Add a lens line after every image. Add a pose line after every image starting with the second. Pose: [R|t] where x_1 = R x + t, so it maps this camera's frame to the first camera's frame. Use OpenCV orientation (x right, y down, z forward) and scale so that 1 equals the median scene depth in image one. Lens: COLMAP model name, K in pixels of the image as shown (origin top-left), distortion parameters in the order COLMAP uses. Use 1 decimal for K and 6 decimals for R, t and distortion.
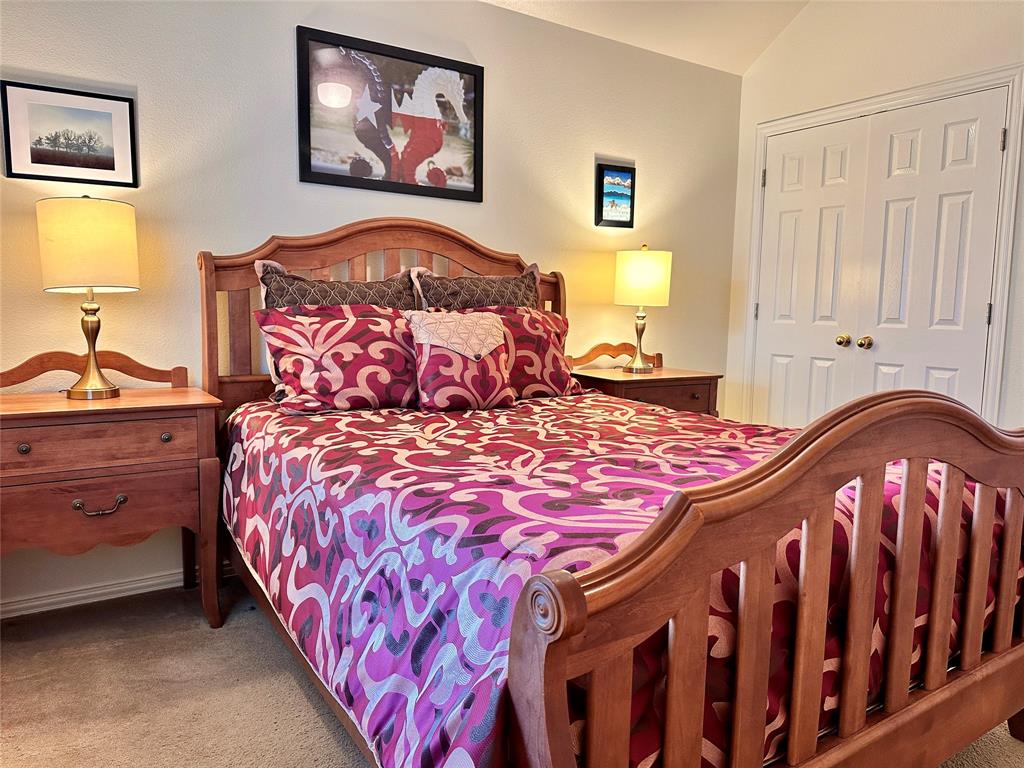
lens RADIAL K [[711.7, 0, 508.5], [0, 711.7, 384.0], [0, 0, 1]] dist [0.098347, -0.154691]
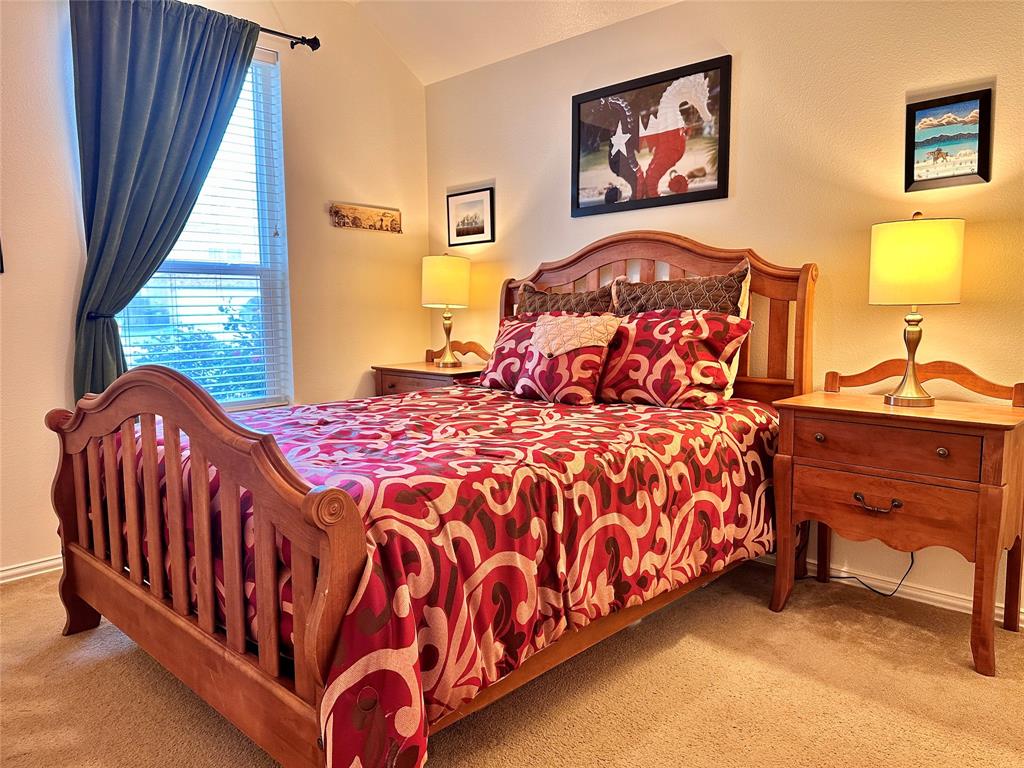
lens RADIAL K [[691.1, 0, 477.9], [0, 691.1, 390.2], [0, 0, 1]] dist [0.005008, -0.042222]
pose [[0.201479, 0.092876, -0.975080, 0.829845], [-0.097862, 0.992422, 0.074307, -0.043654], [0.974592, 0.080452, 0.209042, 0.544973]]
